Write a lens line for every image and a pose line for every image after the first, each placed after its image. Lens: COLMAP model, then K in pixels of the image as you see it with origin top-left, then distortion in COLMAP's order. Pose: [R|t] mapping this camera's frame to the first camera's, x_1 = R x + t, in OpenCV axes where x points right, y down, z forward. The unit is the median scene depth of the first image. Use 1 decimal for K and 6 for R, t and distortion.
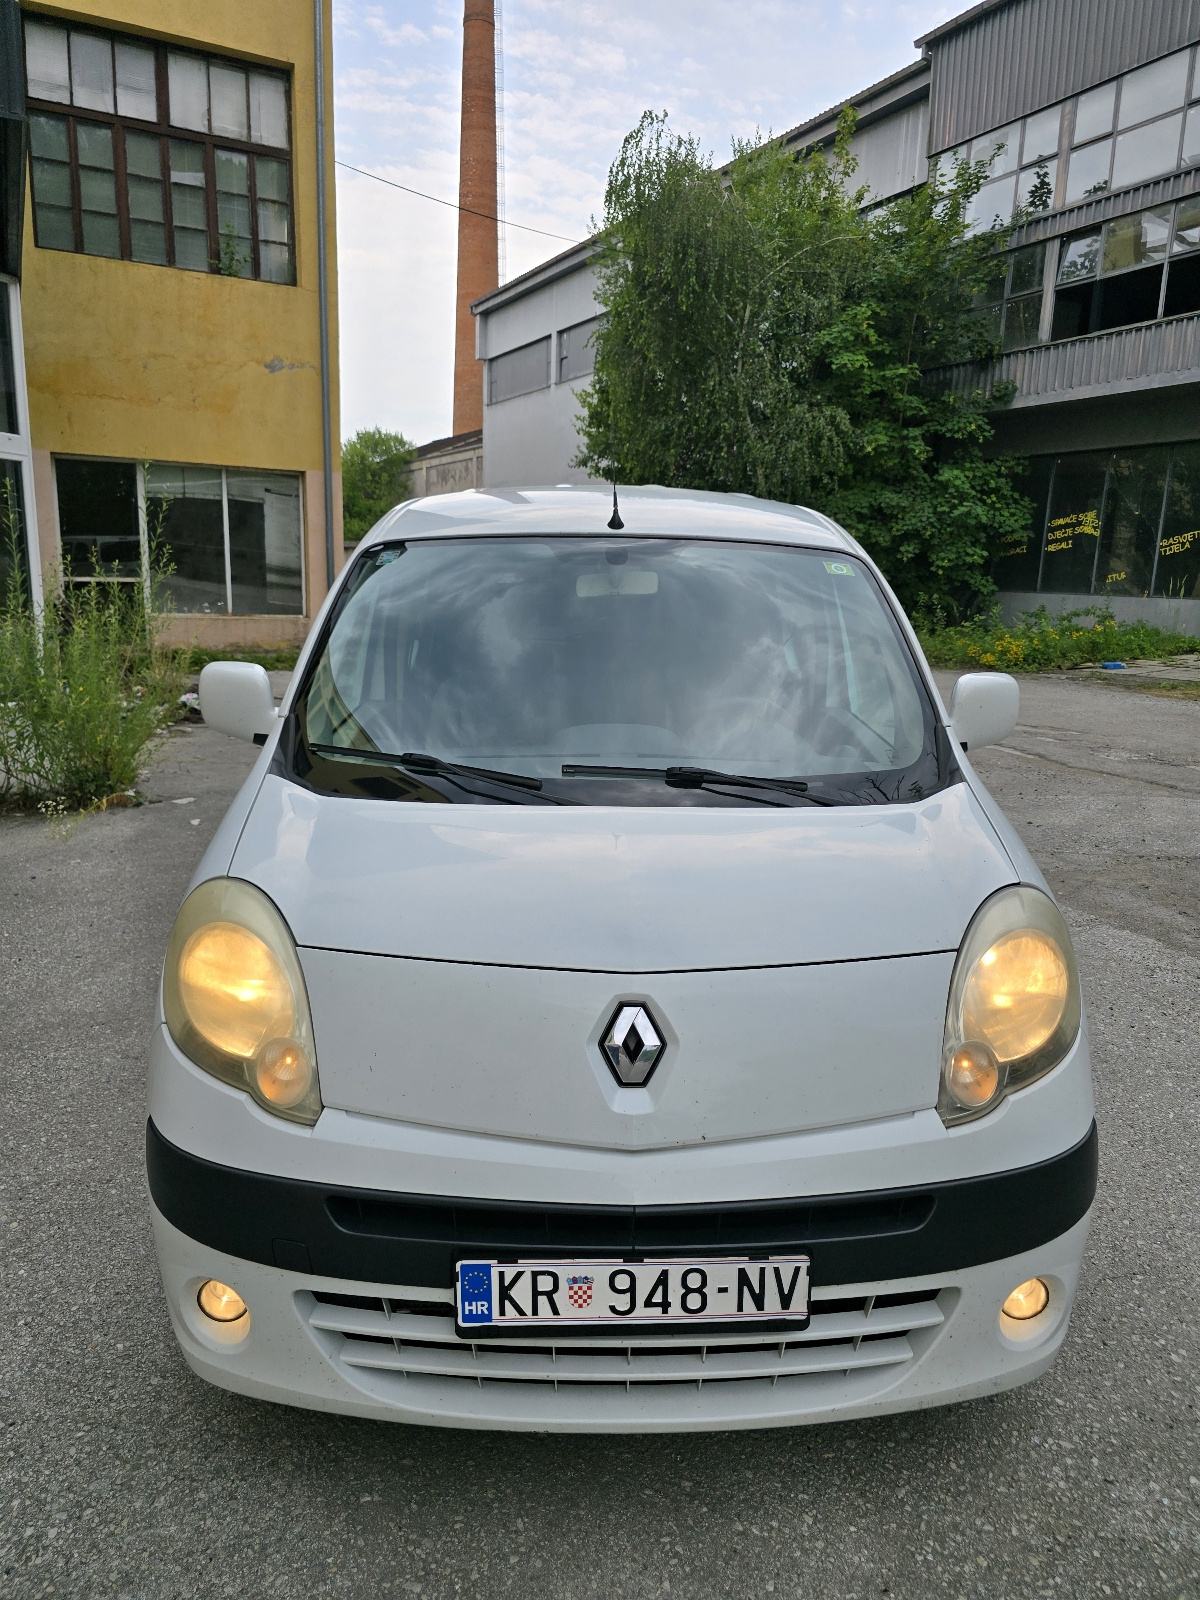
lens RADIAL K [[1102.6, 0, 638.4], [0, 1102.6, 796.6], [0, 0, 1]] dist [0.047282, -0.044681]
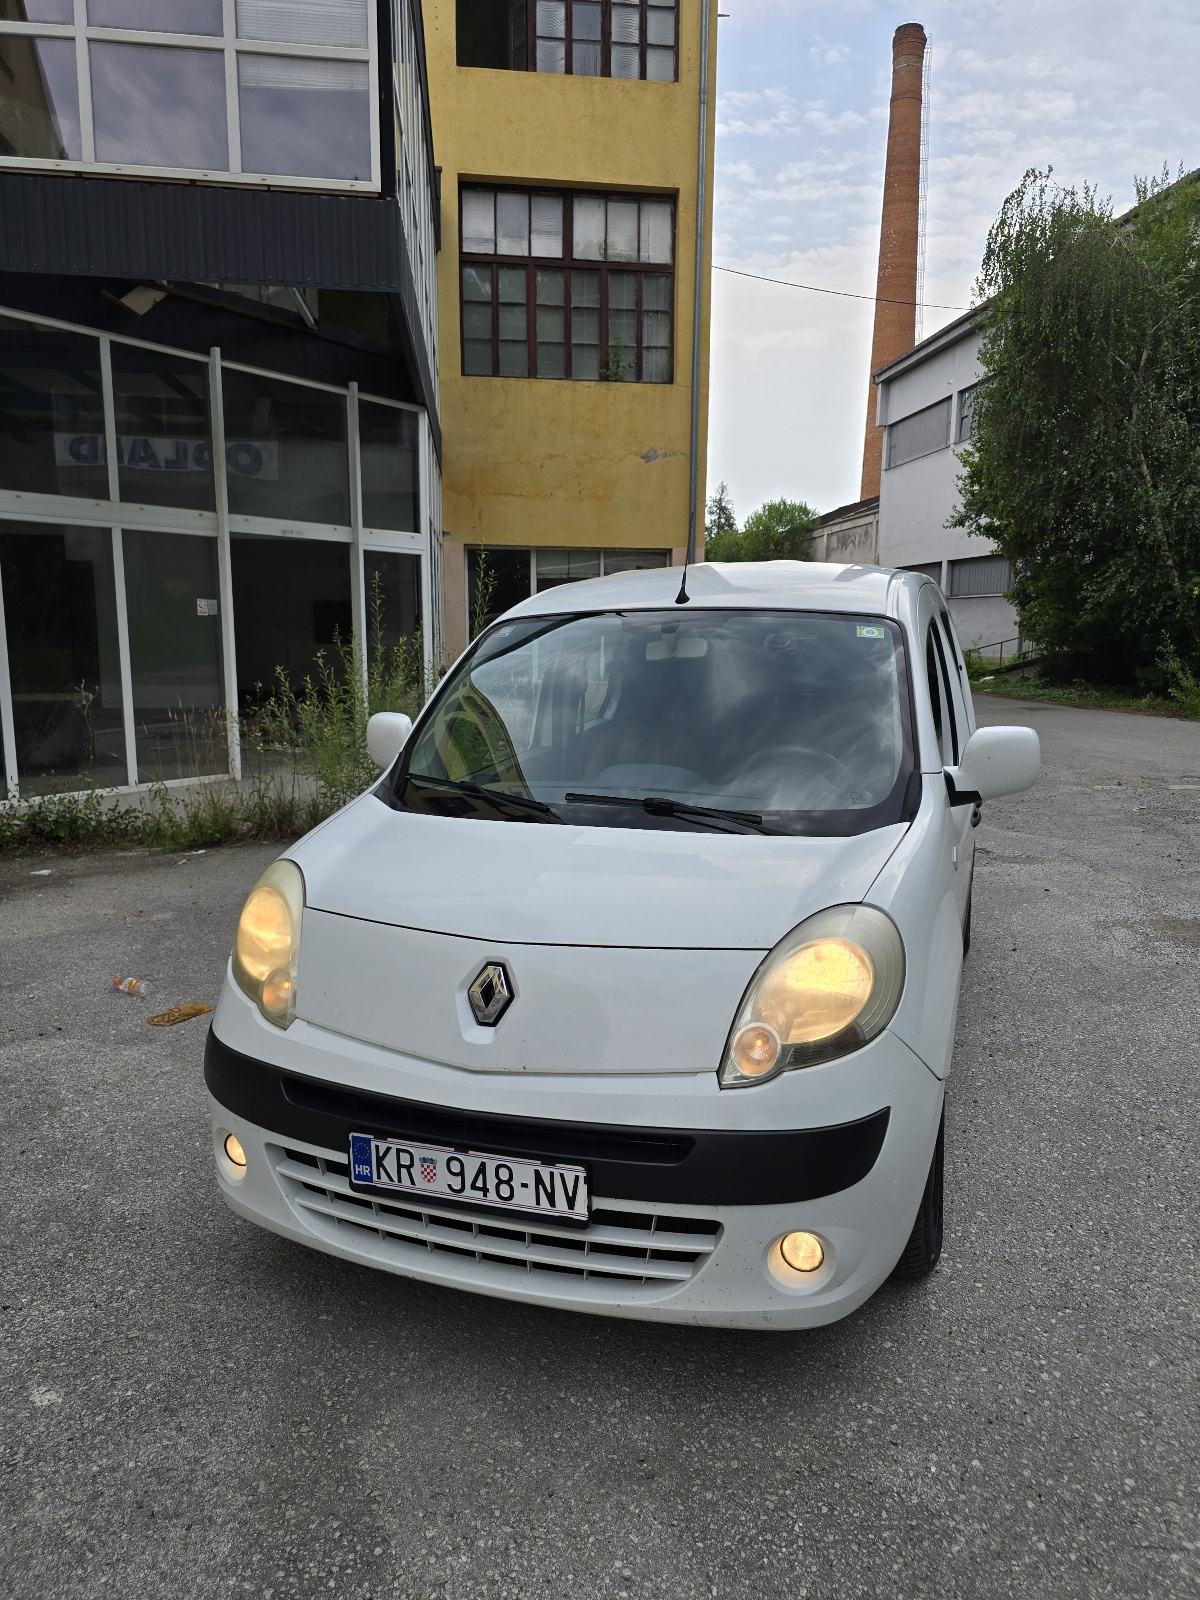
lens RADIAL K [[1111.9, 0, 631.8], [0, 1111.9, 790.6], [0, 0, 1]] dist [0.051391, -0.049788]
pose [[0.932513, 0.030146, -0.359876, 0.073049], [-0.052239, 0.997289, -0.051821, 0.004752], [0.357338, 0.067123, 0.931560, -0.023729]]
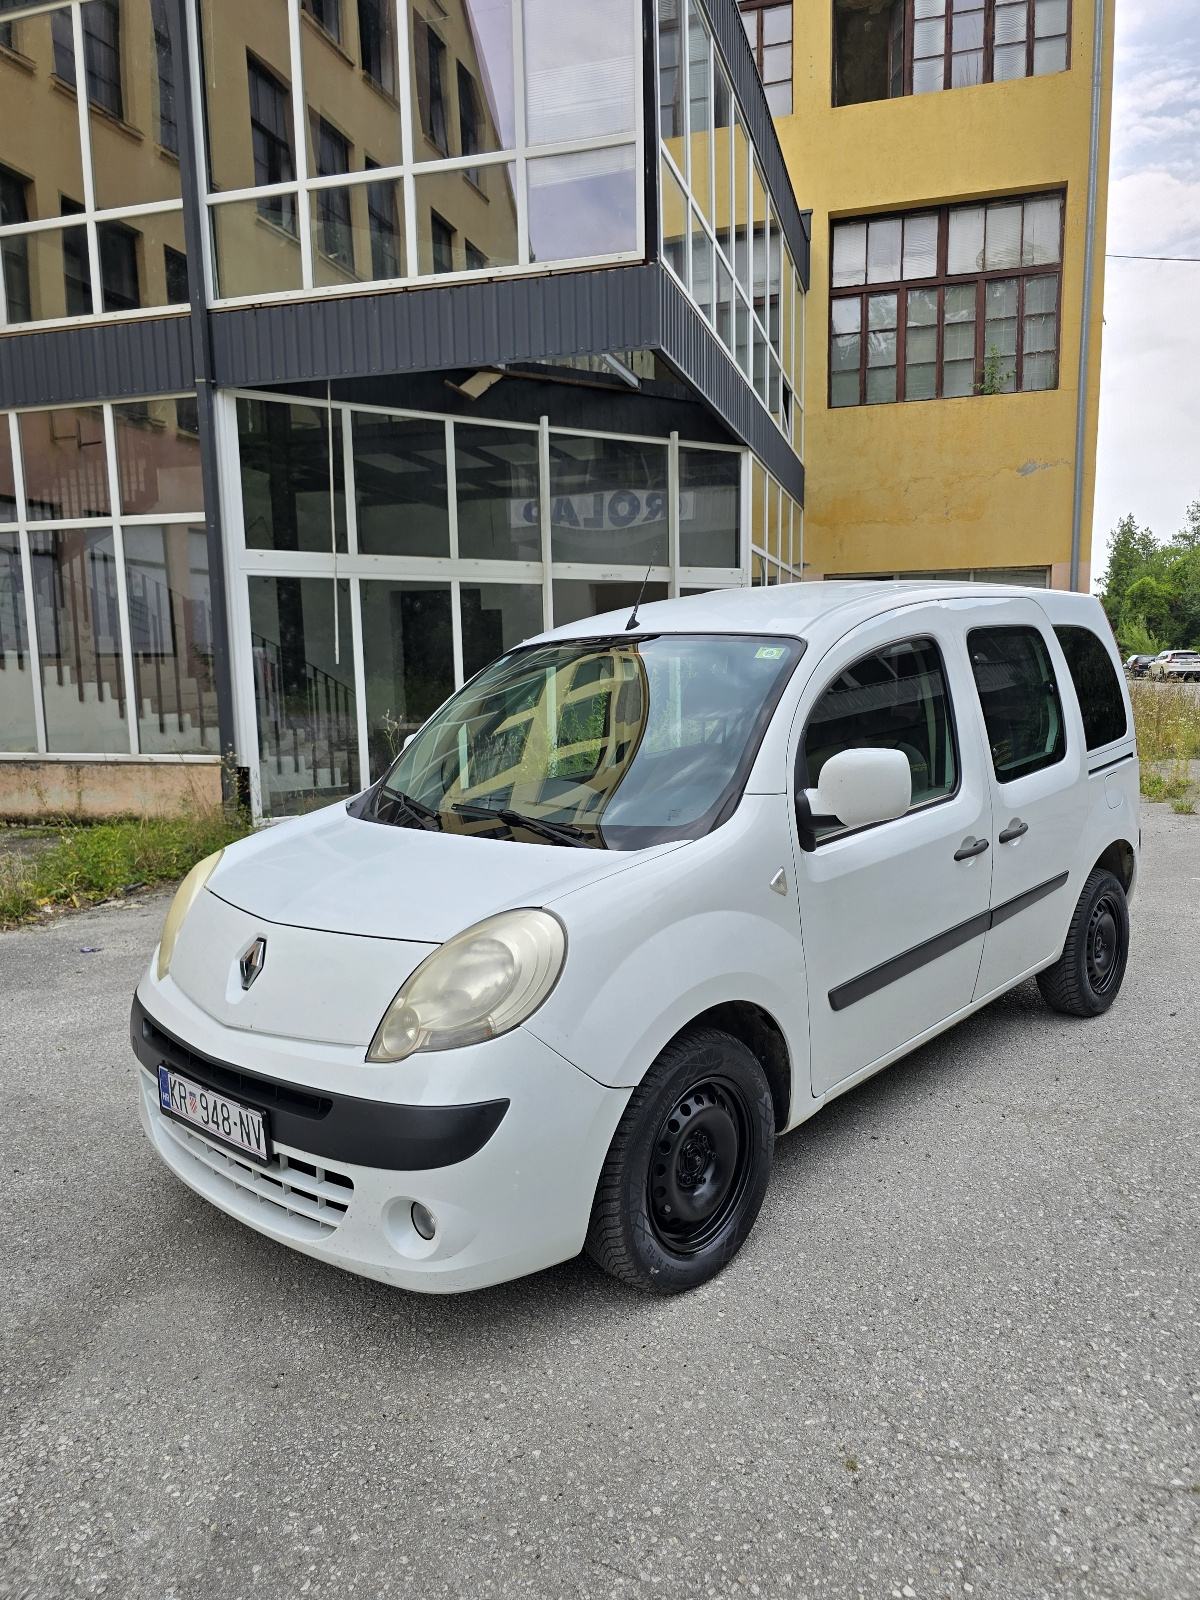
lens RADIAL K [[1110.7, 0, 606.4], [0, 1110.7, 795.4], [0, 0, 1]] dist [0.046702, -0.044575]
pose [[0.698170, 0.044307, -0.714560, 0.172056], [-0.104785, 0.993659, -0.040770, -0.000414], [0.708222, 0.103340, 0.698385, 0.025252]]
